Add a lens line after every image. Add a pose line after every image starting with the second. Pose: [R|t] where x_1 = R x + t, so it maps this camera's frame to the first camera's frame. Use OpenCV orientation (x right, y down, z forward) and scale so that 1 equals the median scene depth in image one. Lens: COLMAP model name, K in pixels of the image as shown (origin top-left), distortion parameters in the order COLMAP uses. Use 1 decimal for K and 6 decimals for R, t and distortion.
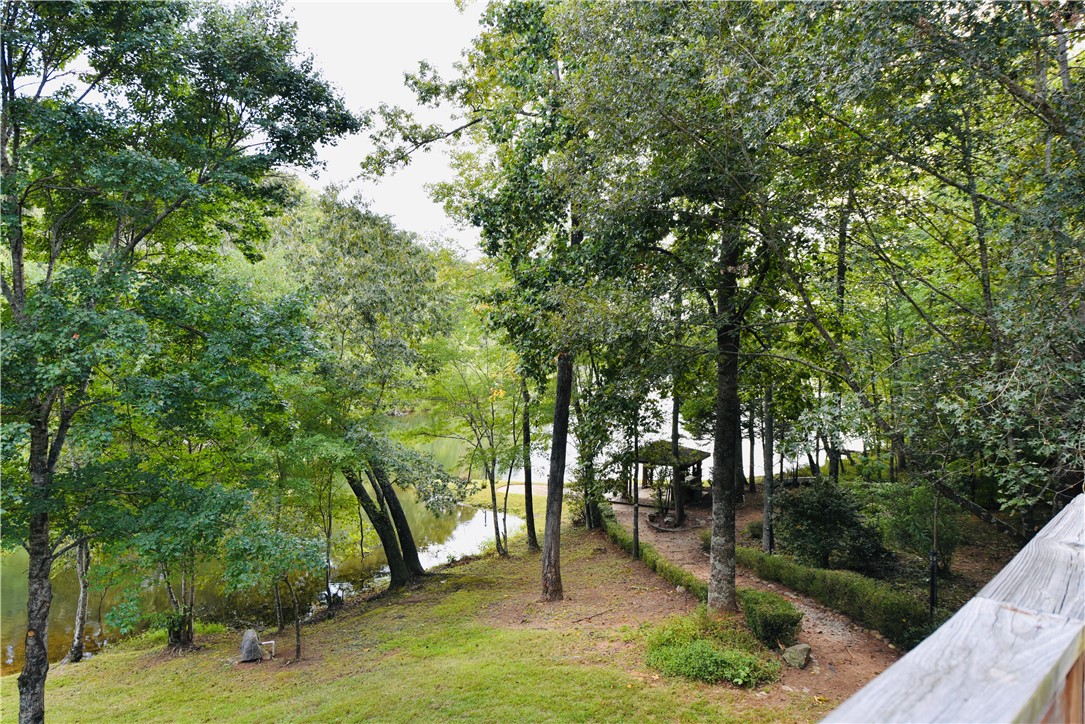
lens RADIAL K [[716.8, 0, 547.9], [0, 716.8, 362.6], [0, 0, 1]] dist [-0.000881, 0.001902]
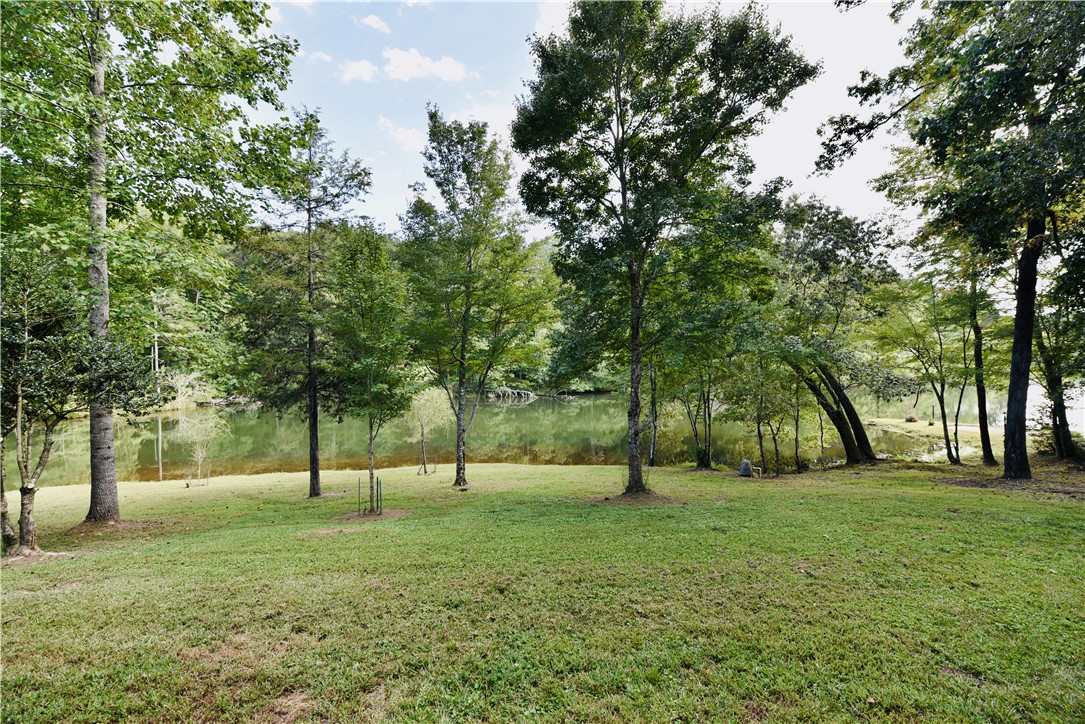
lens RADIAL K [[432.9, 0, 542.2], [0, 432.9, 363.8], [0, 0, 1]] dist [-0.016754, -0.001787]
pose [[0.682479, -0.021488, -0.730589, -0.020444], [0.010432, 0.999752, -0.019659, 0.200508], [0.730831, 0.005795, 0.682534, 0.014445]]
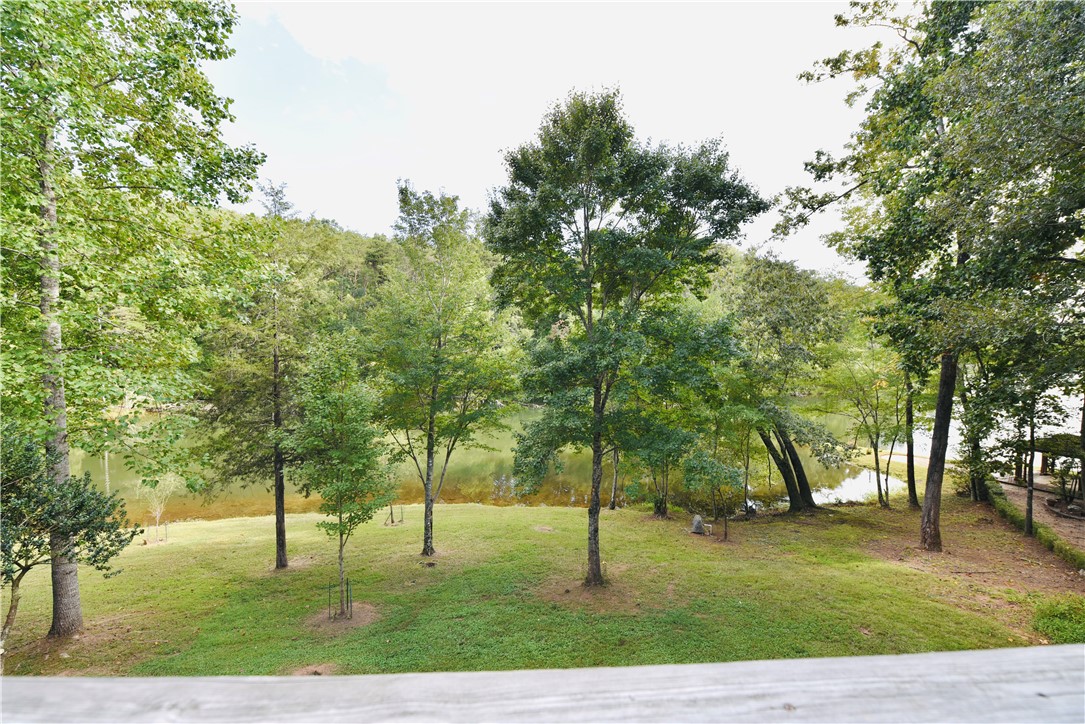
lens RADIAL K [[432.9, 0, 544.1], [0, 432.9, 364.0], [0, 0, 1]] dist [-0.016754, -0.001787]
pose [[0.736672, 0.013308, -0.676120, 0.007498], [-0.006766, 0.999901, 0.012308, 0.000490], [0.676217, -0.004493, 0.736689, -0.008268]]
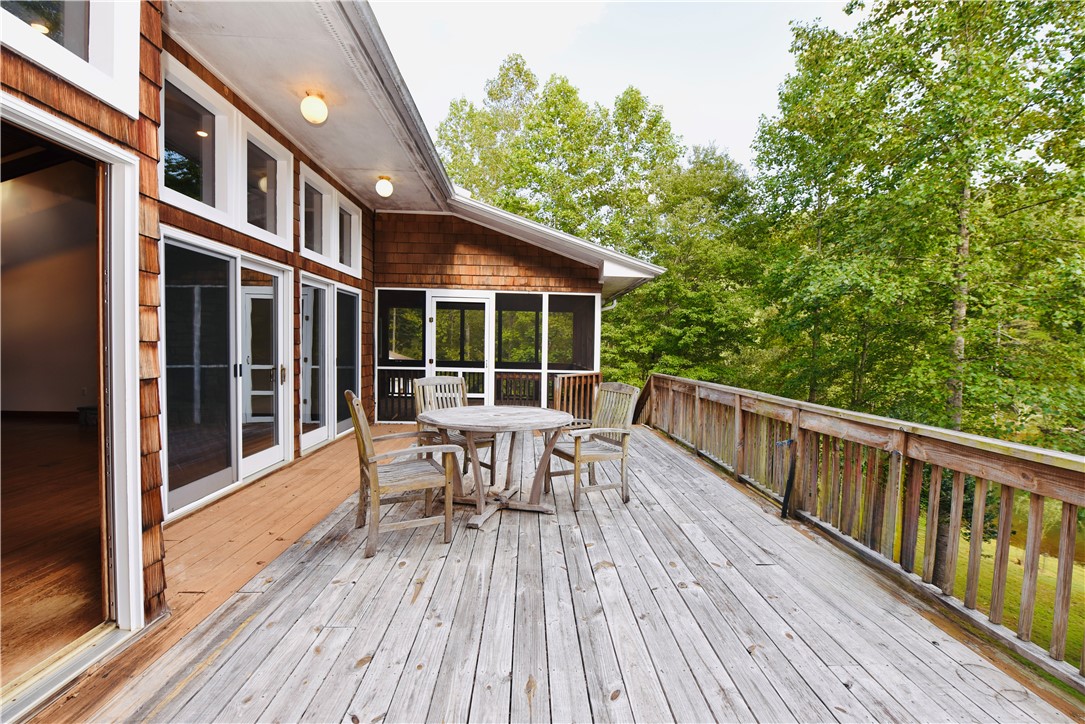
lens RADIAL K [[468.5, 0, 547.5], [0, 468.5, 363.2], [0, 0, 1]] dist [-0.014119, -0.001448]
pose [[-0.683858, -0.004165, -0.729604, 0.156937], [-0.050818, 0.997827, 0.041936, 0.001784], [0.727844, 0.065755, -0.682583, -0.007343]]
